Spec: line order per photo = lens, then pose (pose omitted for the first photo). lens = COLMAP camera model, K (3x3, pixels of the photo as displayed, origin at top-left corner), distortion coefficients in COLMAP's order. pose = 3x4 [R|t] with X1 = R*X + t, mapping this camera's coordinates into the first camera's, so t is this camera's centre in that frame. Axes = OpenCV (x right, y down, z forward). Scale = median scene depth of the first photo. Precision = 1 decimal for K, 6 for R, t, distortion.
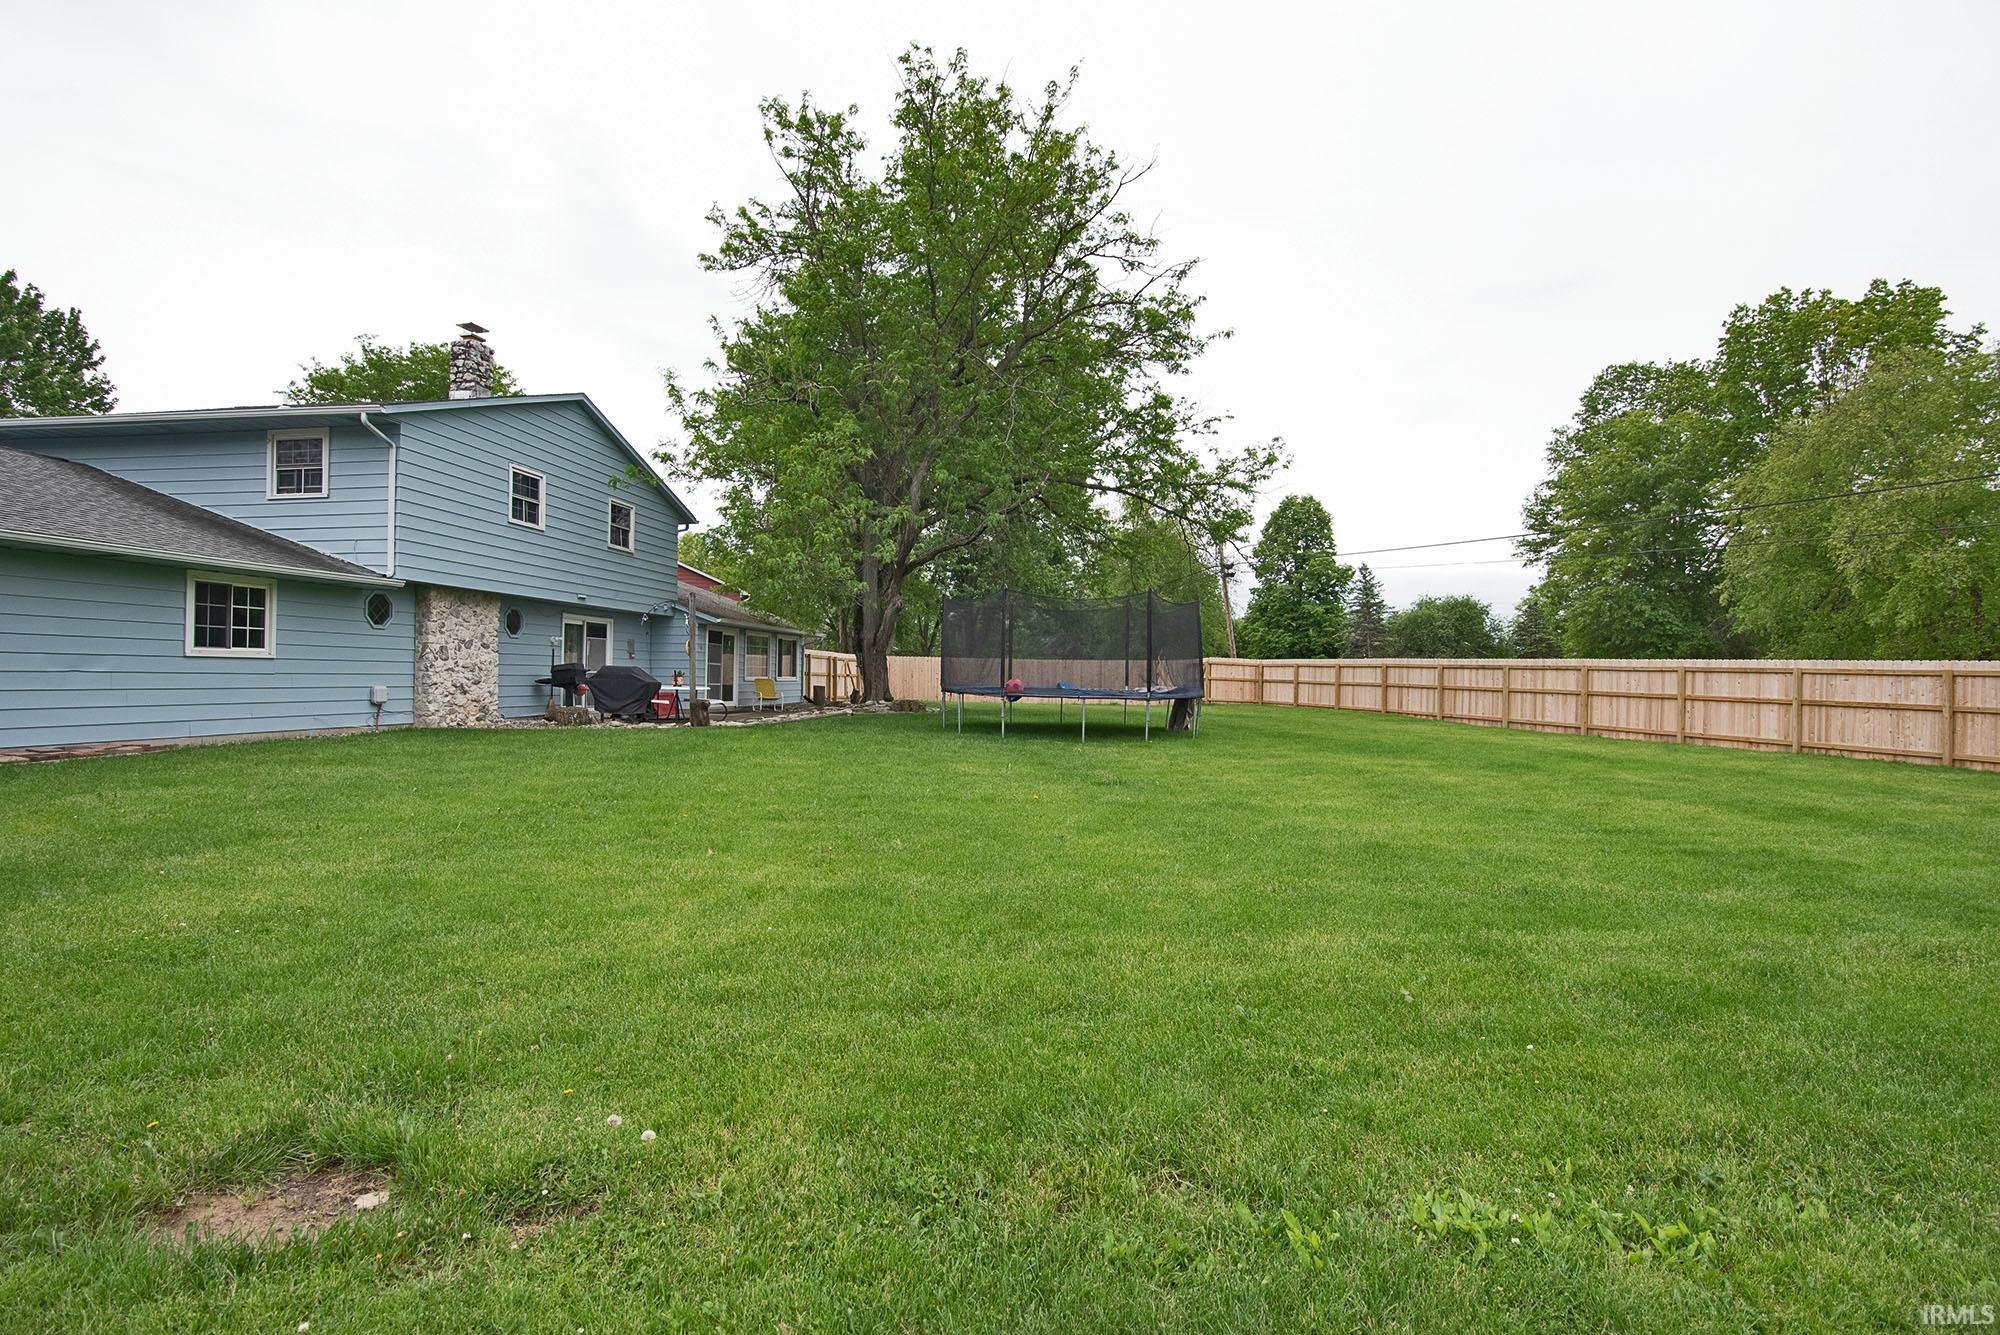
lens RADIAL K [[963.7, 0, 1000.0], [0, 963.7, 667.5], [0, 0, 1]] dist [-0.032088, 0.002546]
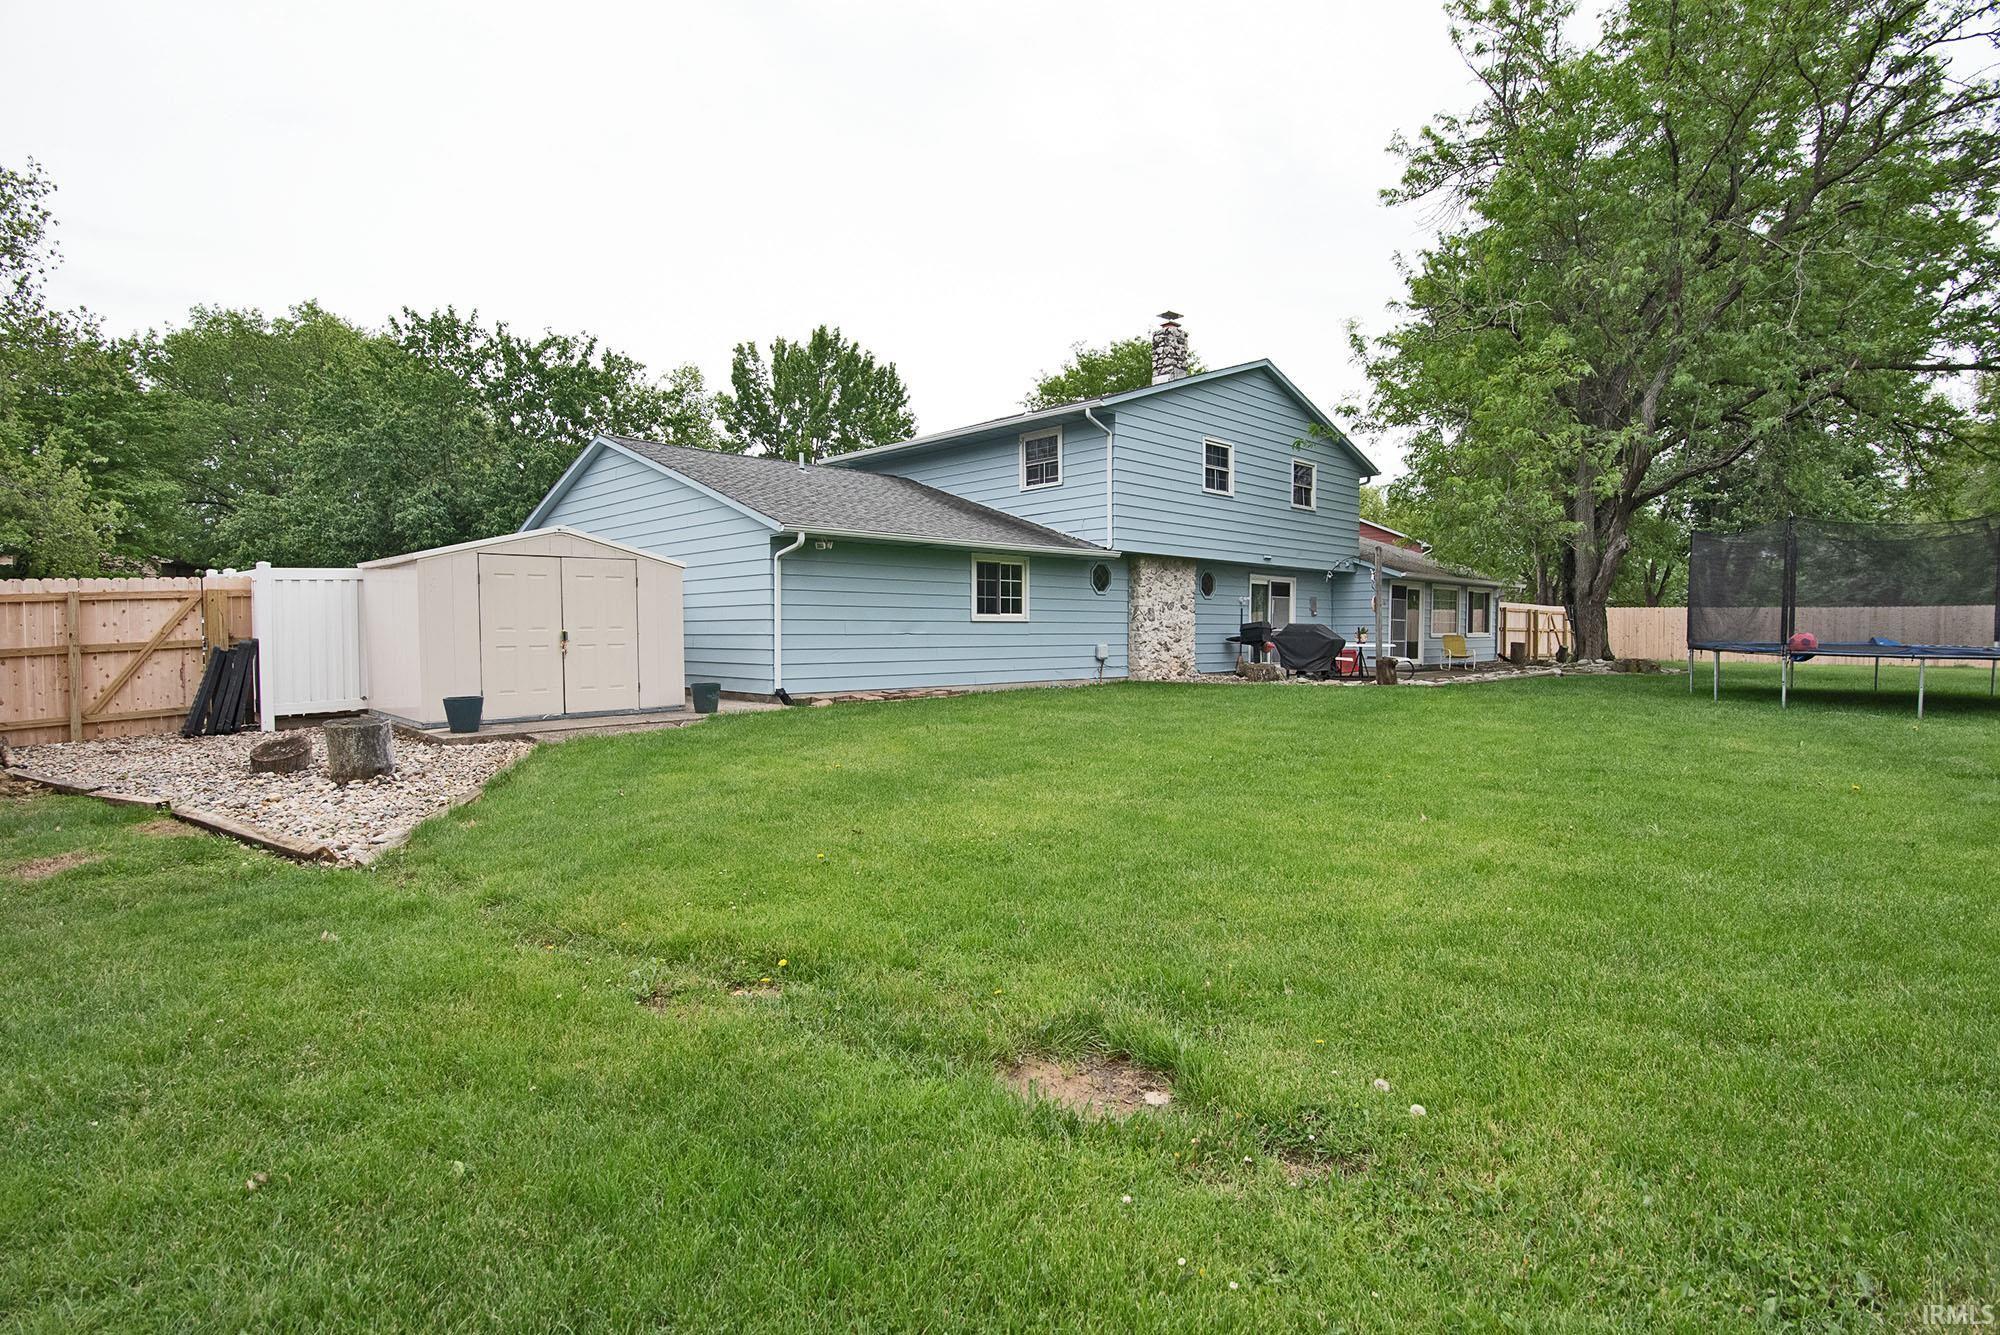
lens RADIAL K [[963.7, 0, 1000.0], [0, 963.7, 667.5], [0, 0, 1]] dist [-0.032088, 0.002546]
pose [[0.784293, 0.011940, -0.620276, -0.020541], [0.015608, 0.999119, 0.038968, 0.000202], [0.620194, -0.040243, 0.783415, 0.000829]]
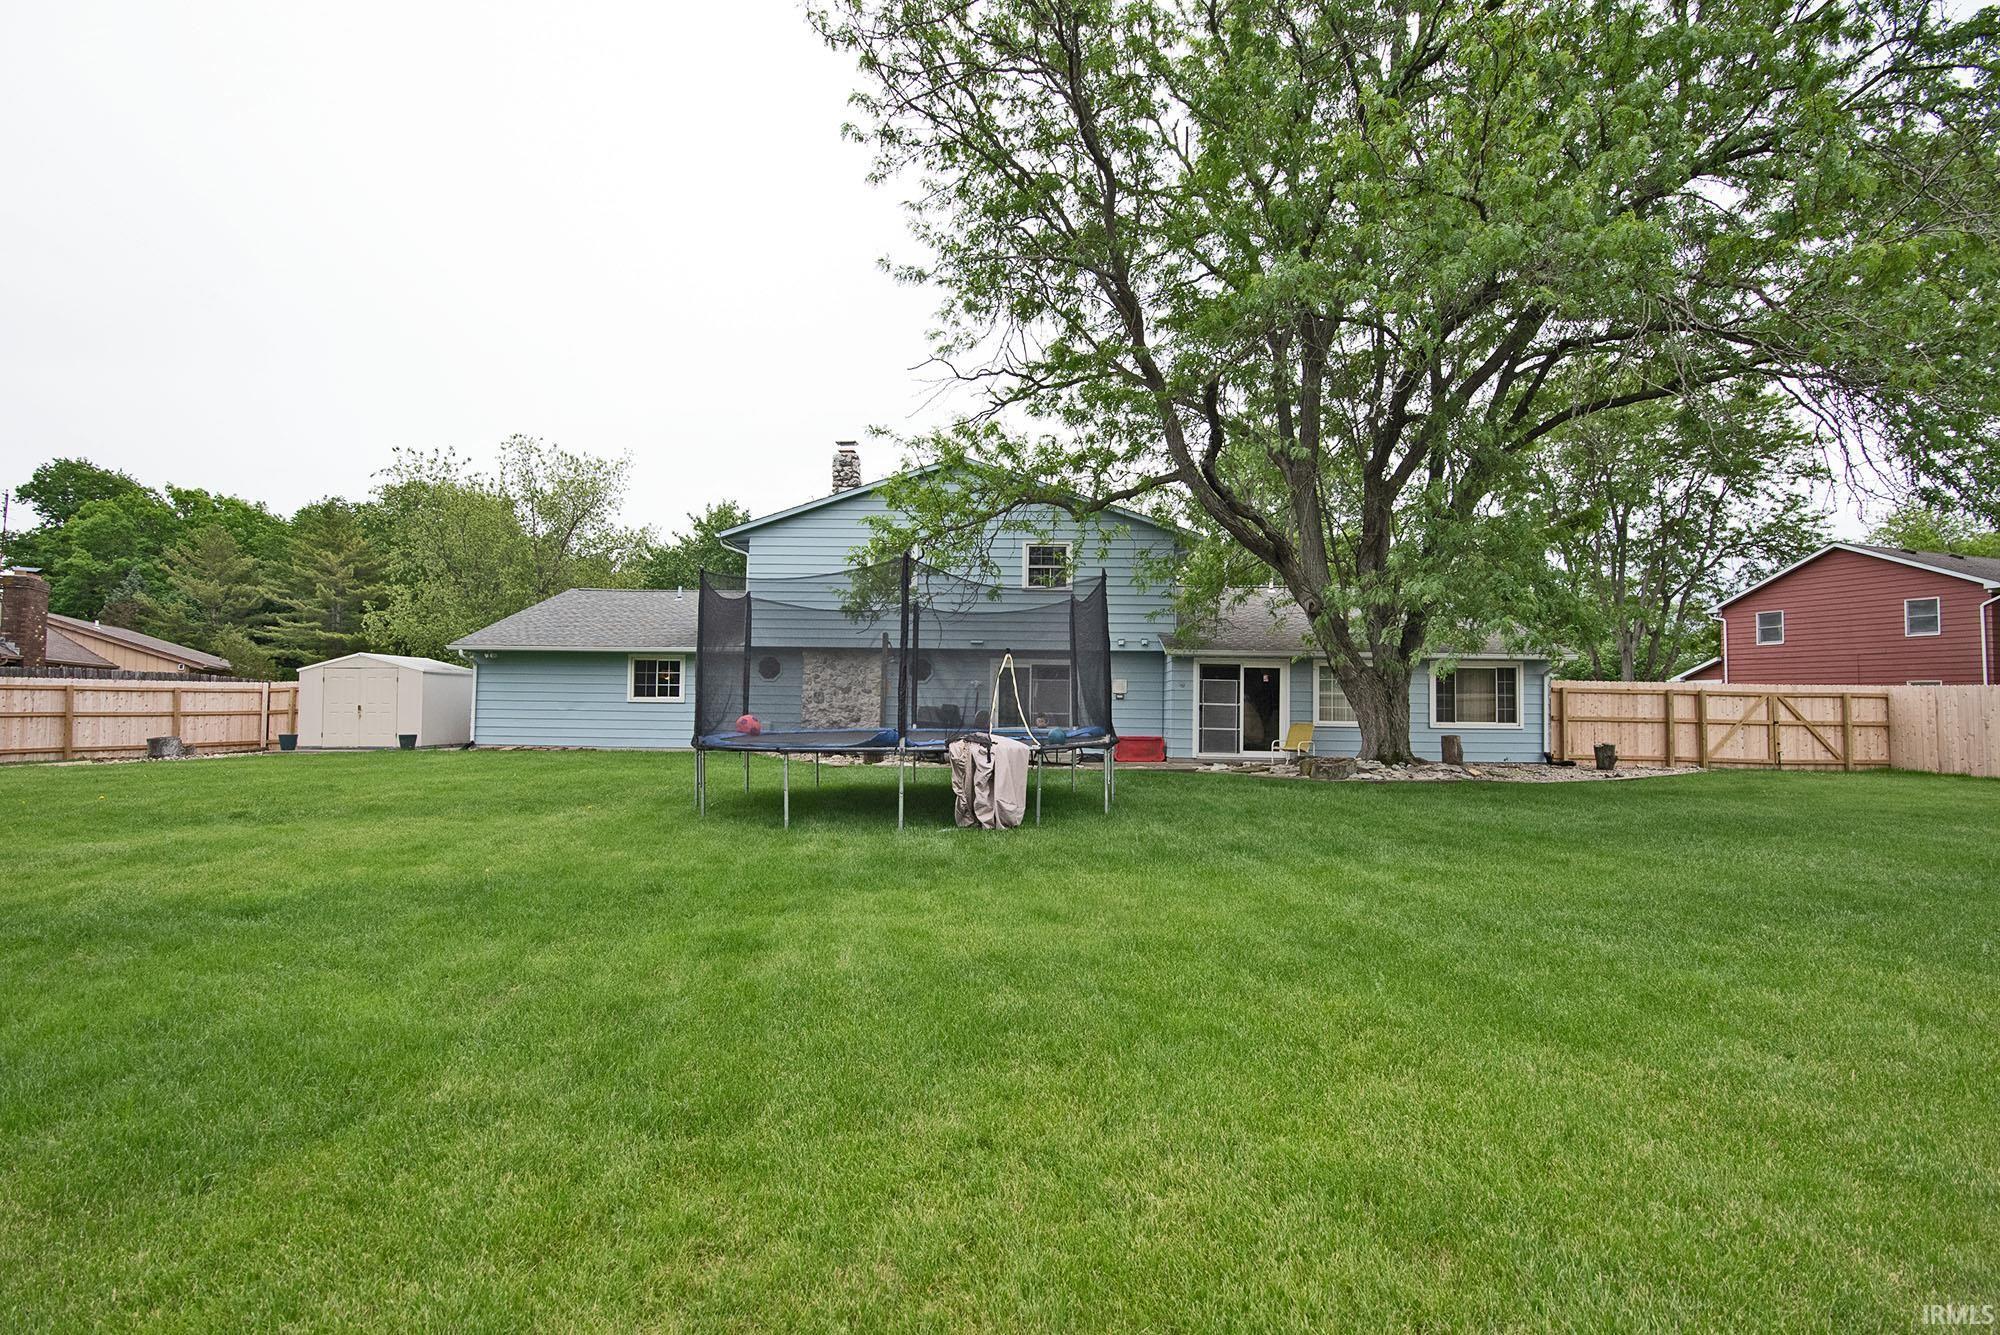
lens RADIAL K [[963.7, 0, 1000.0], [0, 963.7, 667.5], [0, 0, 1]] dist [-0.032088, 0.002546]
pose [[0.120697, -0.024792, -0.992380, 0.805609], [0.000978, 0.999691, -0.024856, -0.024584], [0.992689, 0.002030, 0.120684, 1.141903]]
